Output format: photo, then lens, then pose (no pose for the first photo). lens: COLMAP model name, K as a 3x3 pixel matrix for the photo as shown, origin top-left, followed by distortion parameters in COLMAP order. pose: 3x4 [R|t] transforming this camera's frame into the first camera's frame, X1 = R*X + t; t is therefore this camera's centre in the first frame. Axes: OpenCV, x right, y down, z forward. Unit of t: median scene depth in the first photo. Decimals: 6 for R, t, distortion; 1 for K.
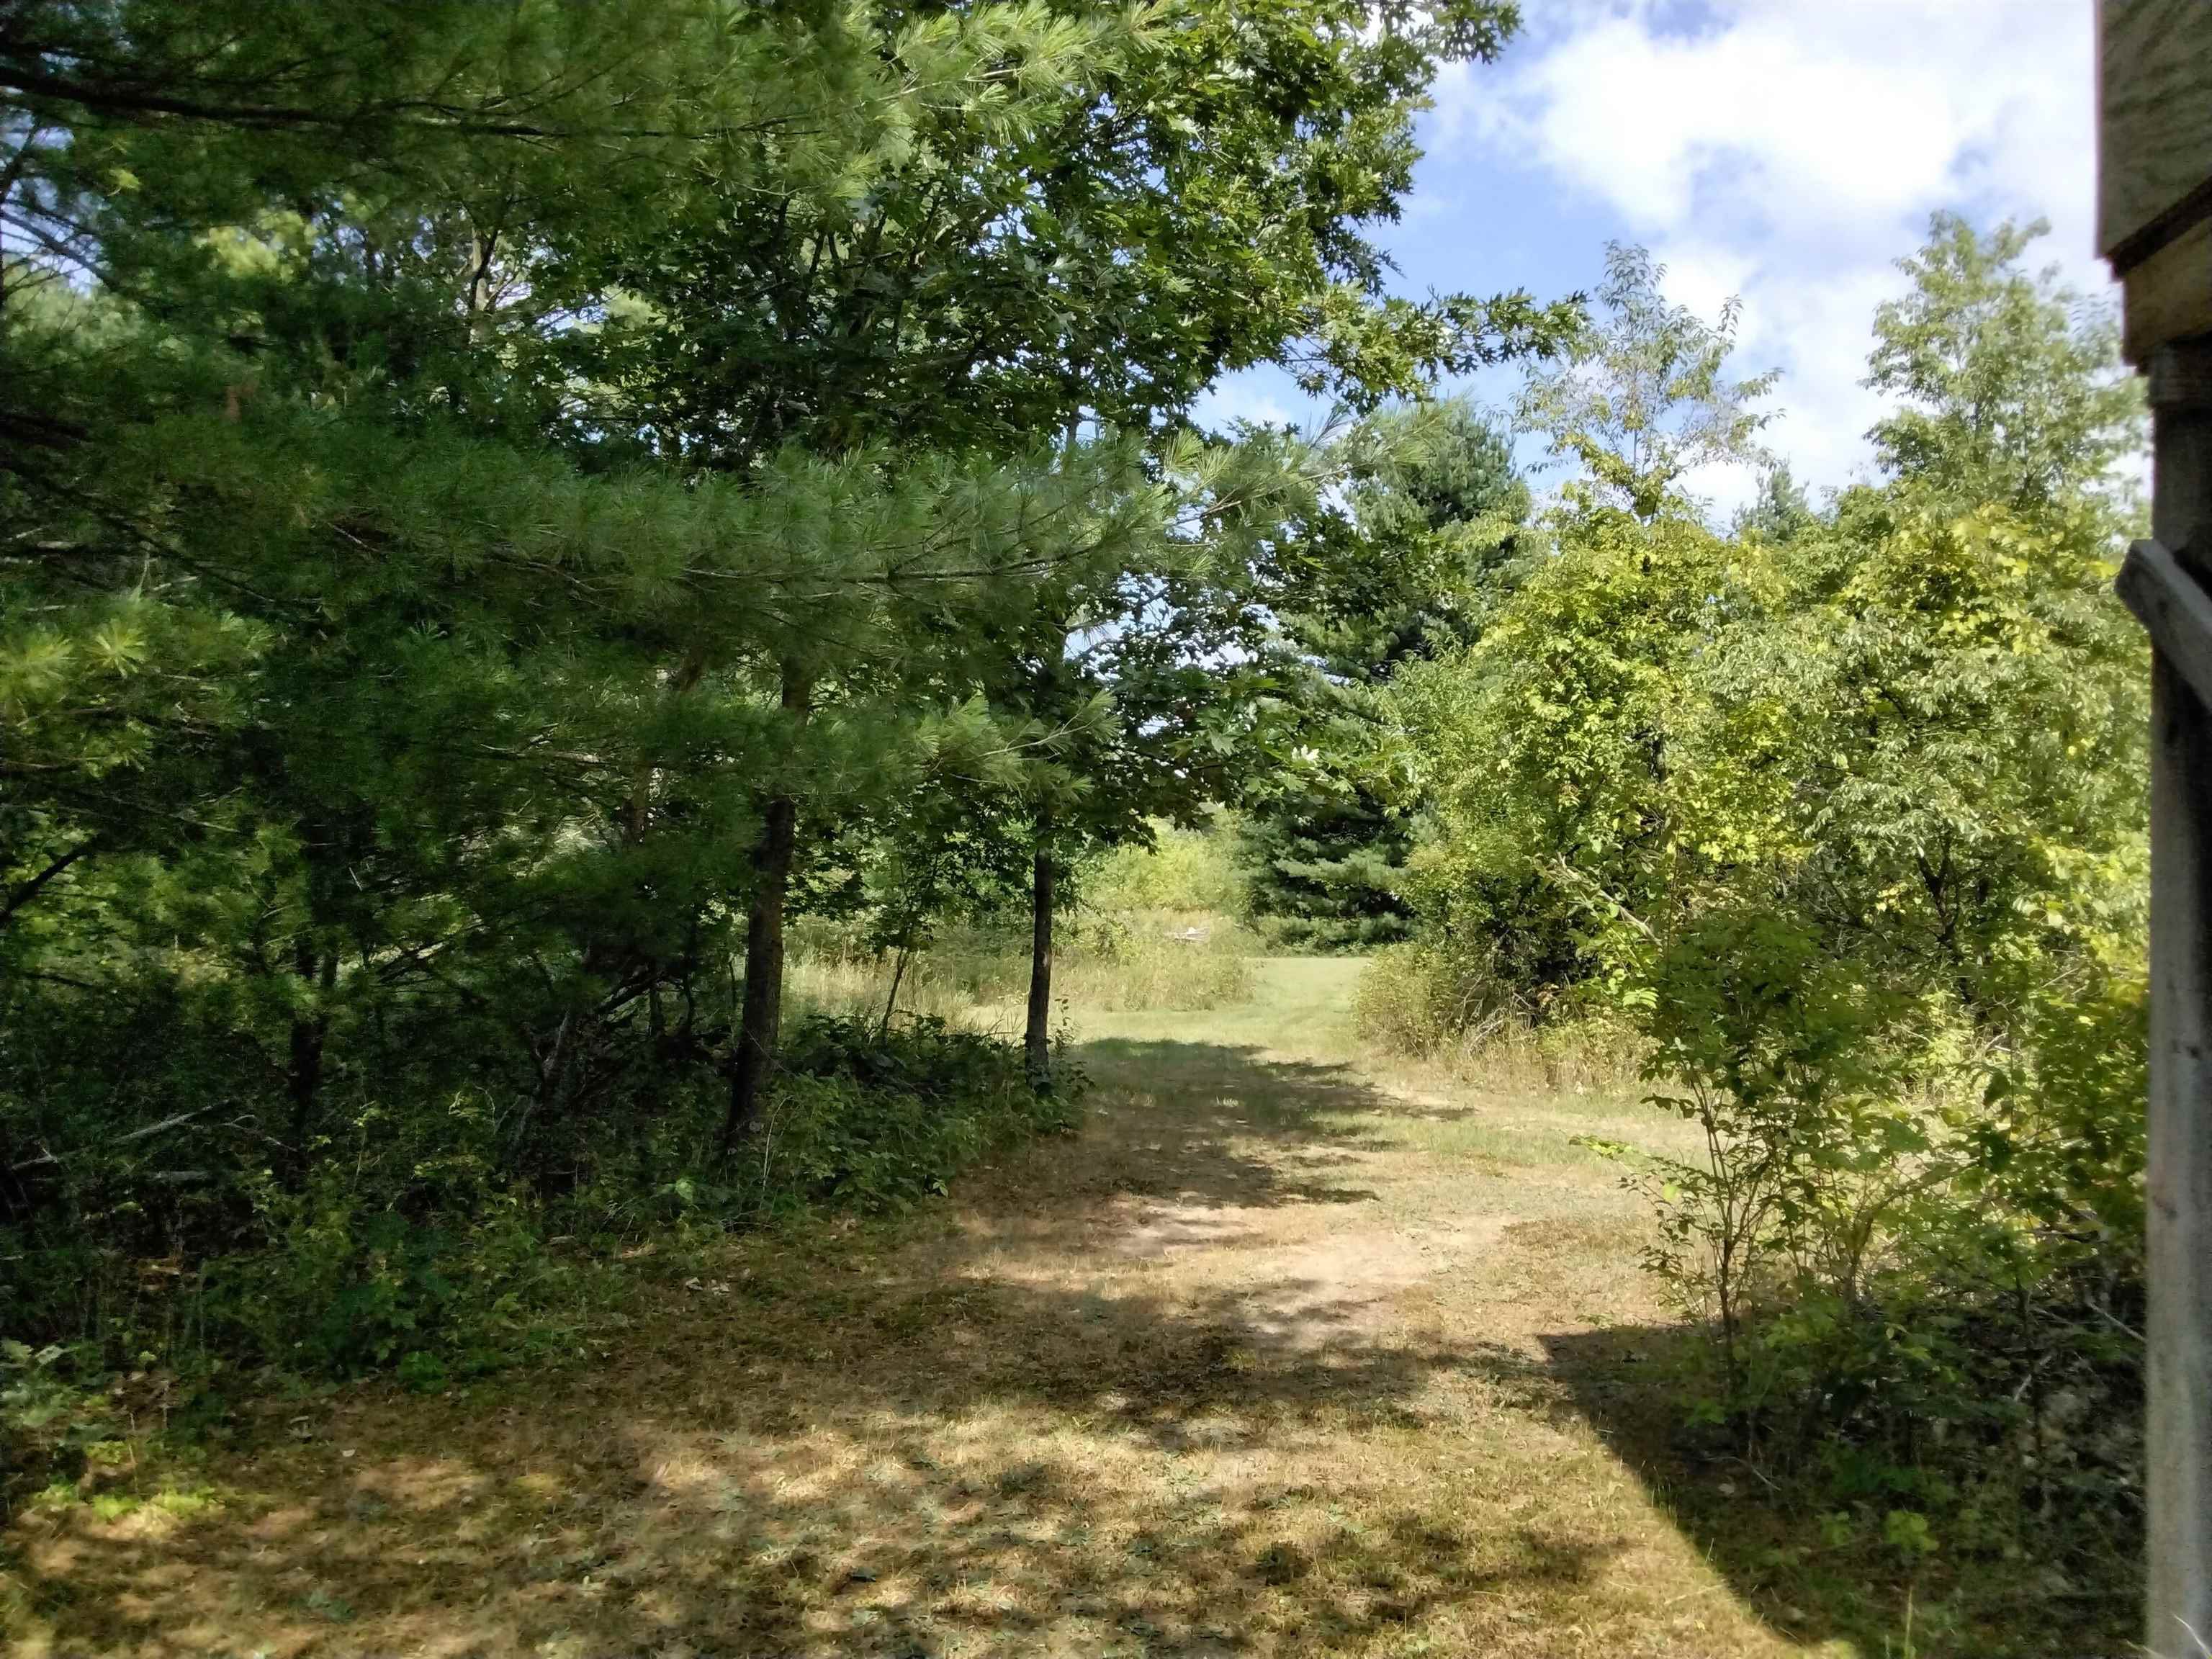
lens RADIAL K [[1630.5, 0, 1116.4], [0, 1630.5, 841.8], [0, 0, 1]] dist [-0.002937, -0.063234]
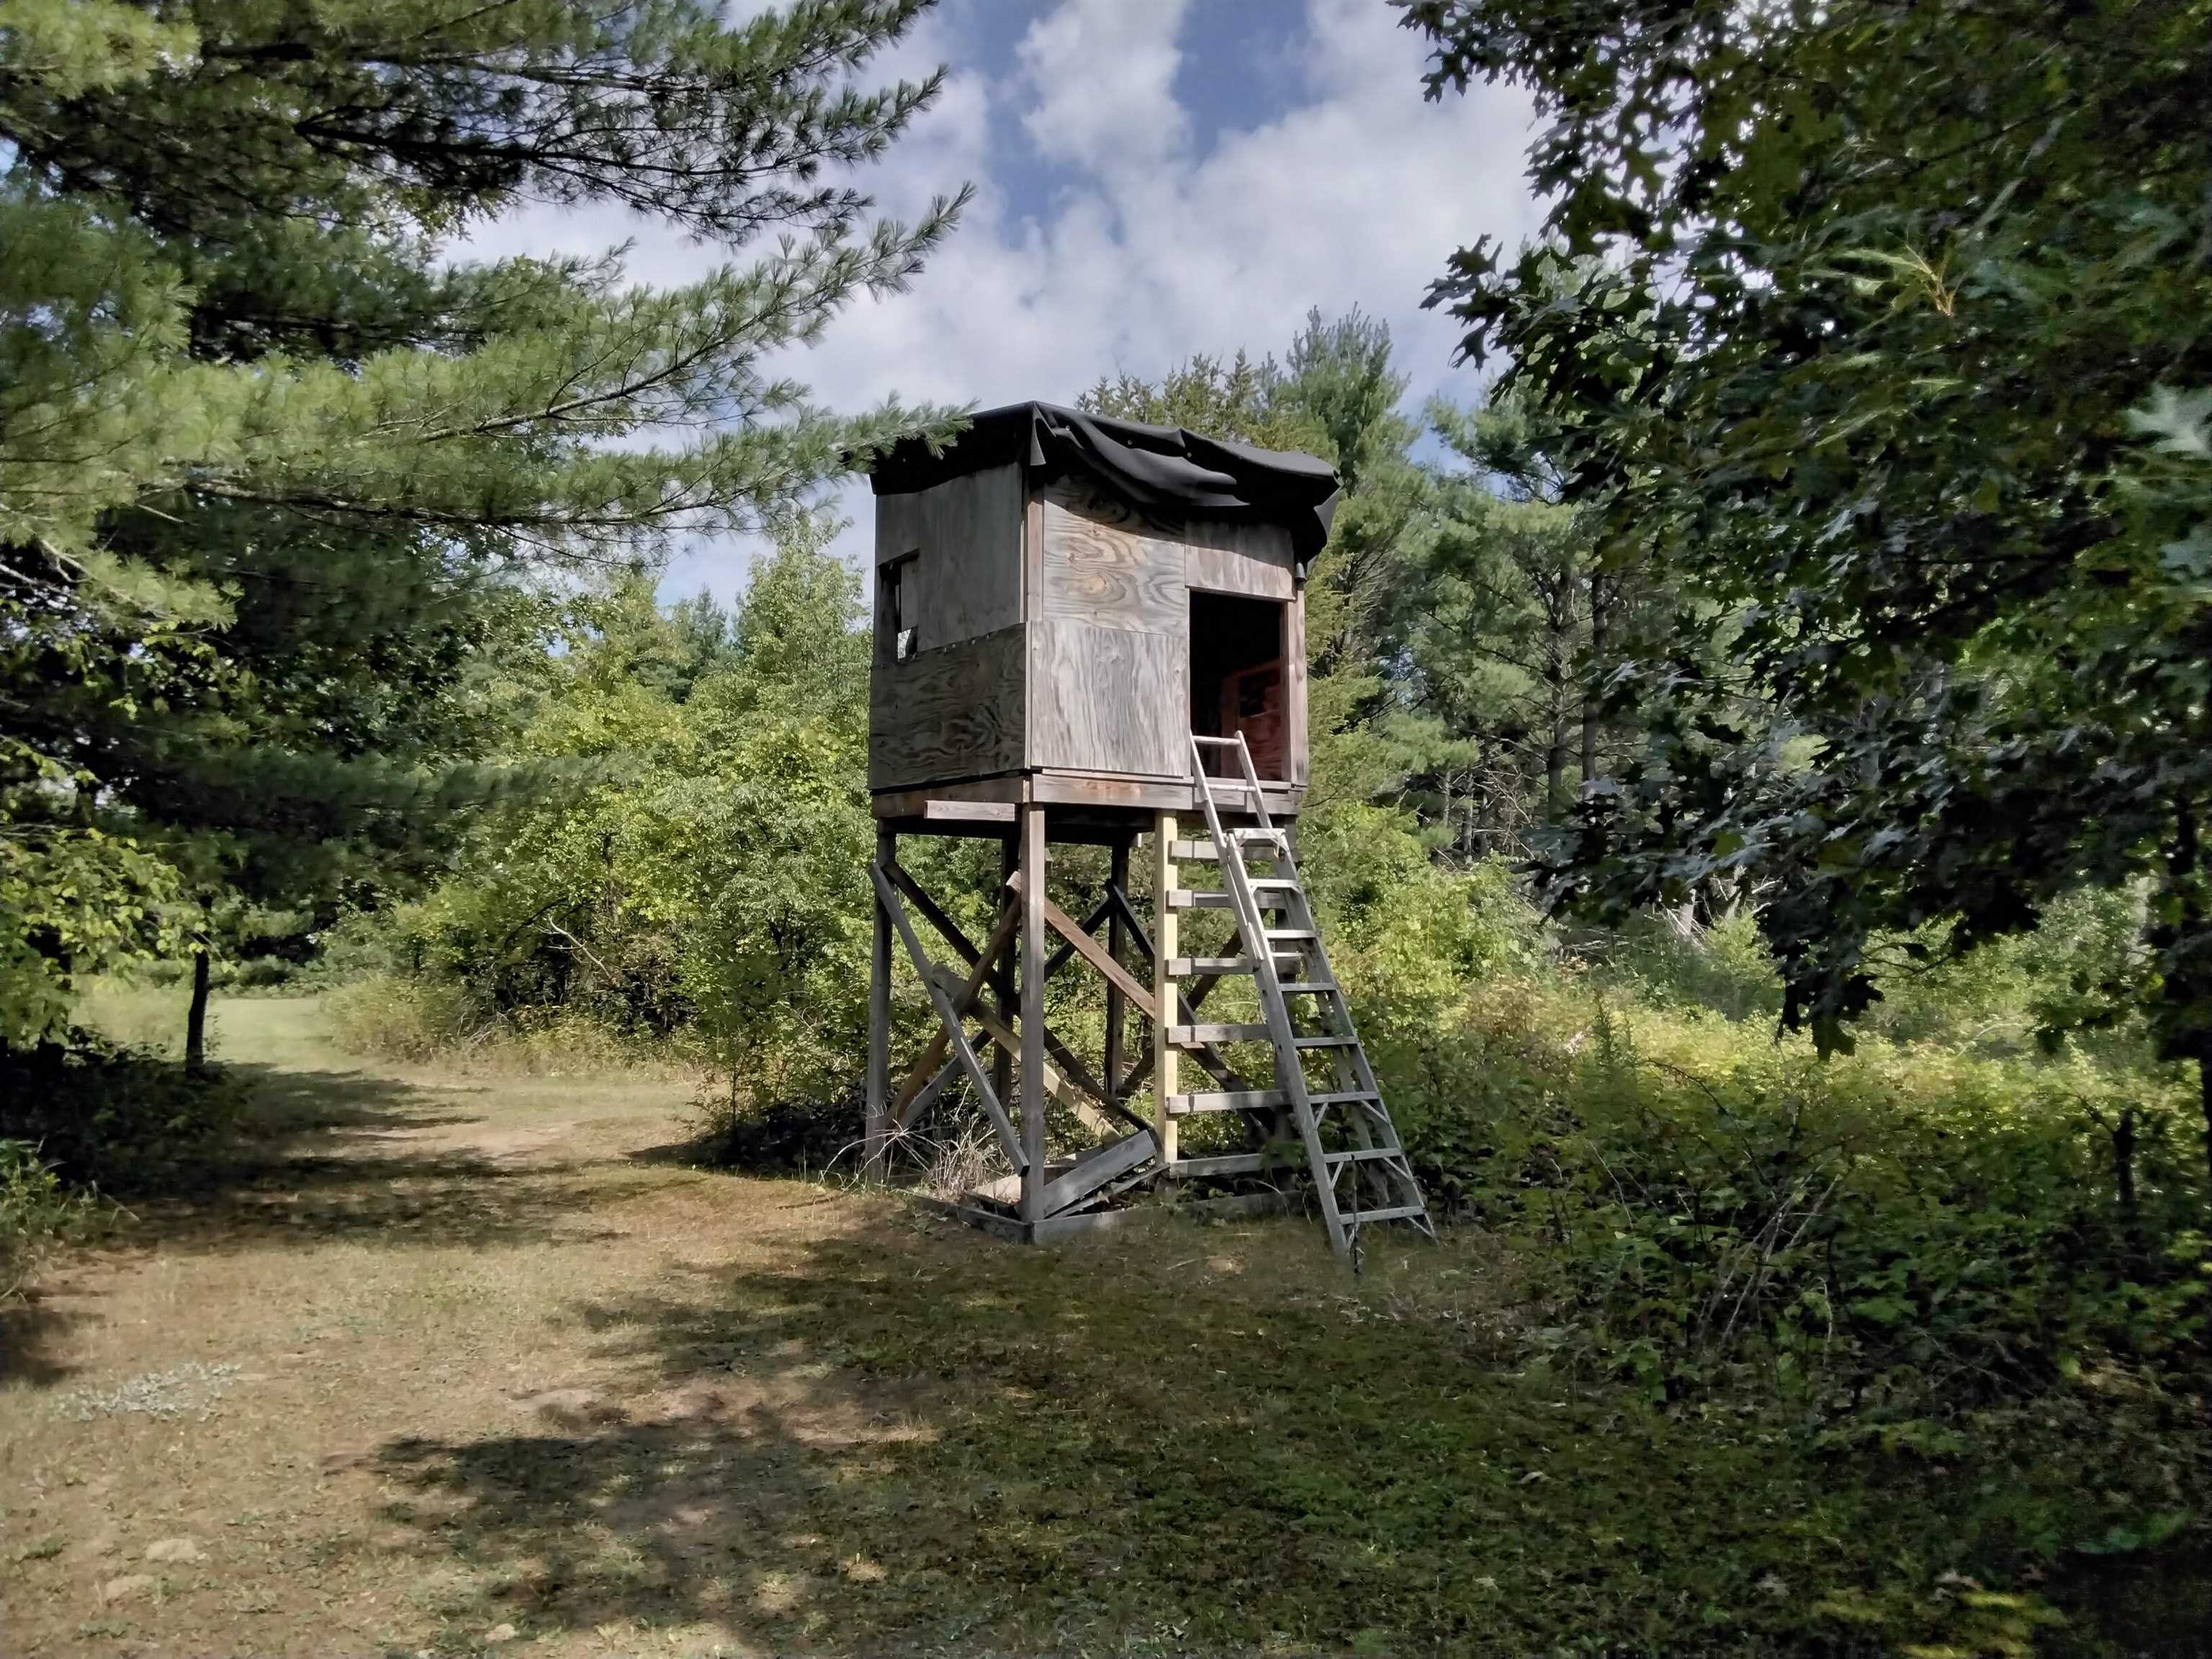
lens RADIAL K [[1630.5, 0, 1116.4], [0, 1630.5, 841.8], [0, 0, 1]] dist [-0.002937, -0.063234]
pose [[0.768026, 0.044203, 0.638891, -0.323925], [-0.026978, 0.998963, -0.036685, -0.020719], [-0.639850, 0.010939, 0.768422, -0.543049]]
